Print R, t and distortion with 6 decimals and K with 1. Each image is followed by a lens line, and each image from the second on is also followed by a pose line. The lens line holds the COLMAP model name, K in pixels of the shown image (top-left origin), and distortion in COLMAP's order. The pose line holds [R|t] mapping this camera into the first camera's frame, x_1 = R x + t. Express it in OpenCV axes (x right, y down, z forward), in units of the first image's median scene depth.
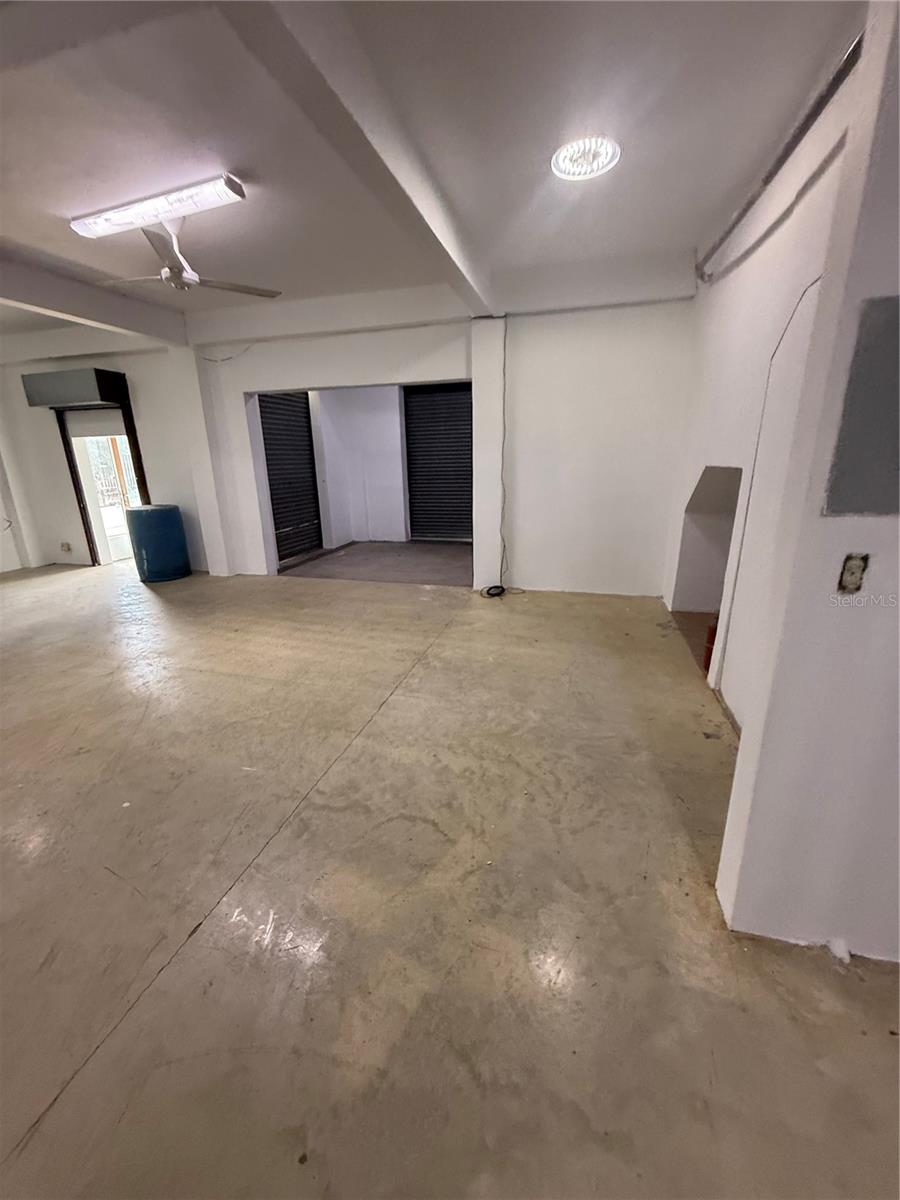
lens RADIAL K [[480.0, 0, 450.0], [0, 480.0, 600.0], [0, 0, 1]] dist [-0.000378, 0.000101]
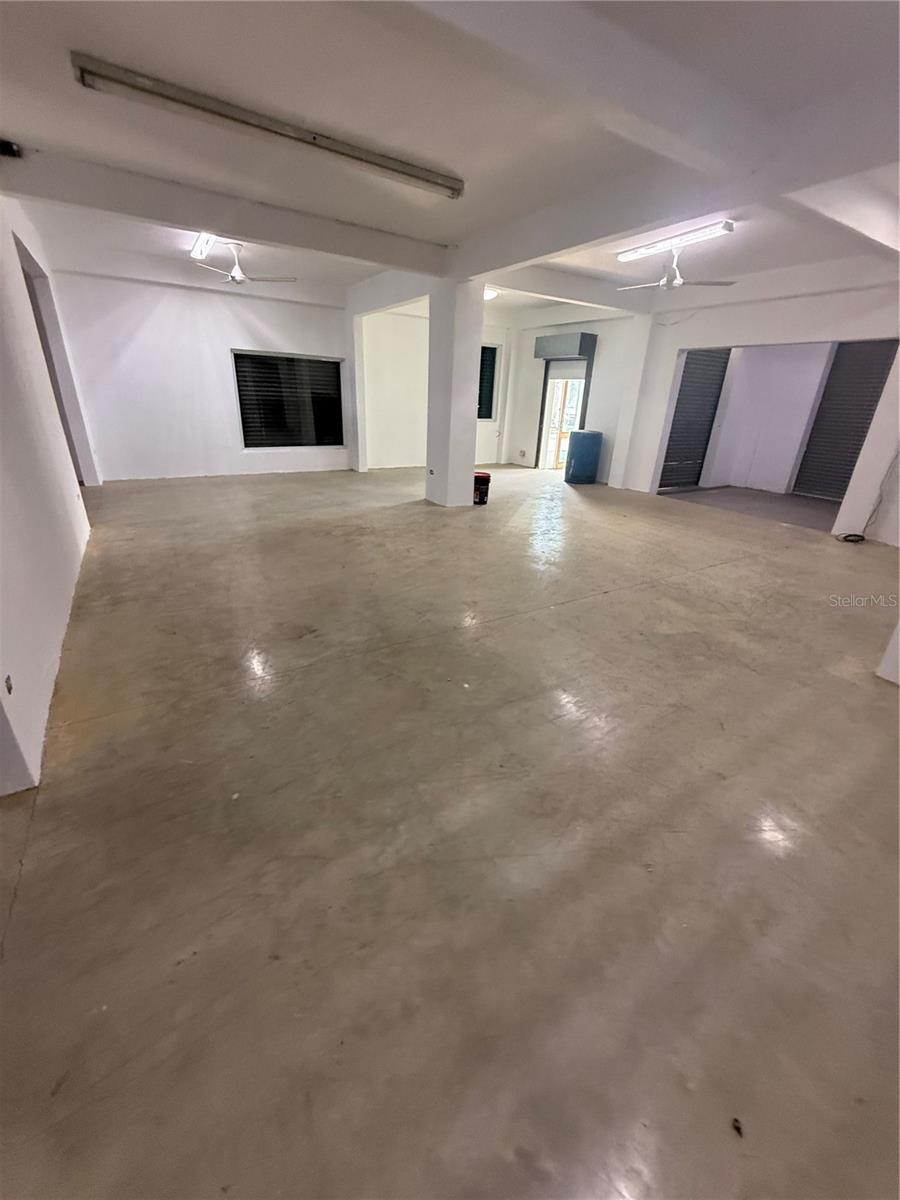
lens RADIAL K [[480.1, 0, 450.0], [0, 480.1, 599.2], [0, 0, 1]] dist [-0.001342, -0.000152]
pose [[0.737988, 0.310433, -0.599171, 0.114762], [-0.248060, 0.950535, 0.186945, 0.137575], [0.627567, 0.010667, 0.778490, -0.440842]]
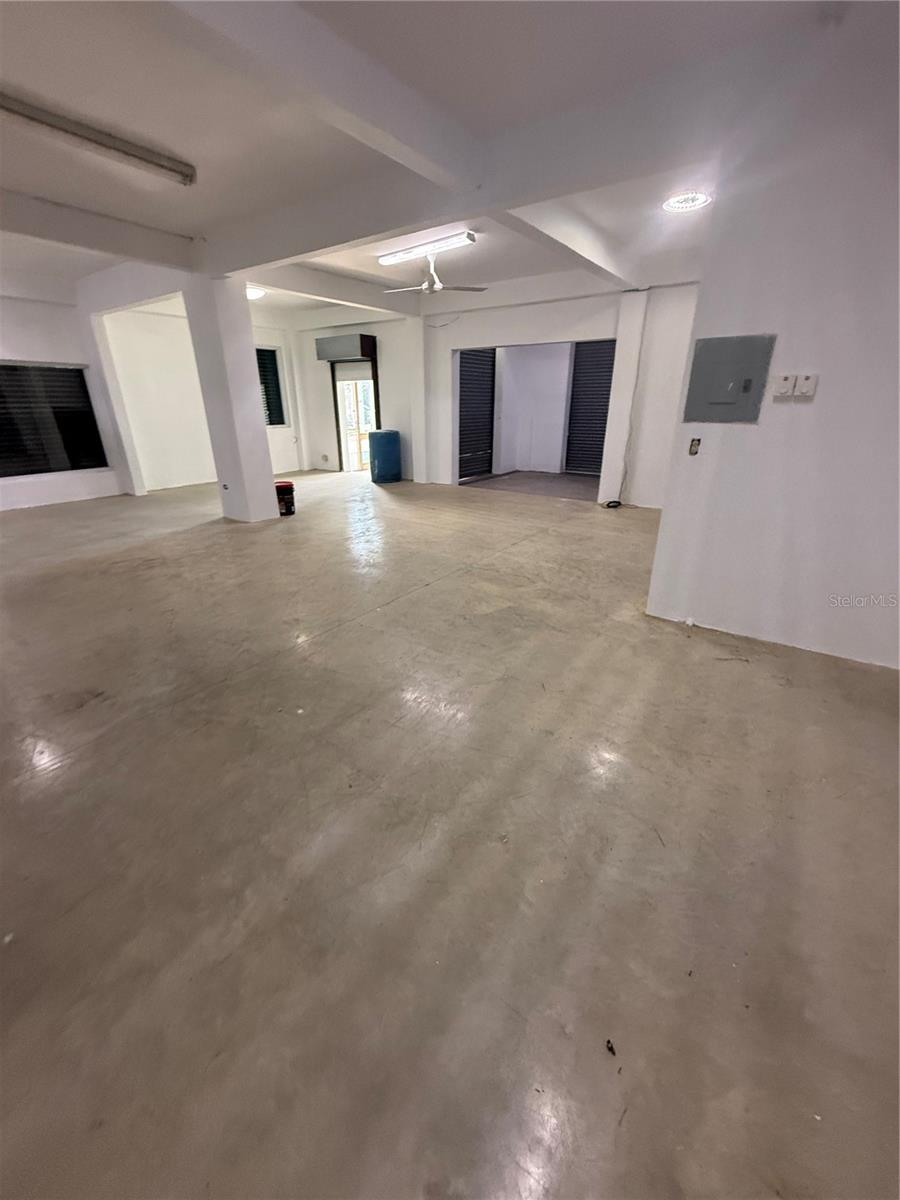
lens RADIAL K [[480.0, 0, 450.0], [0, 480.0, 600.0], [0, 0, 1]] dist [-0.000378, 0.000101]
pose [[0.939408, 0.148119, -0.309149, 0.119835], [-0.115287, 0.985812, 0.122001, 0.132579], [0.322834, -0.078968, 0.943156, -0.425489]]
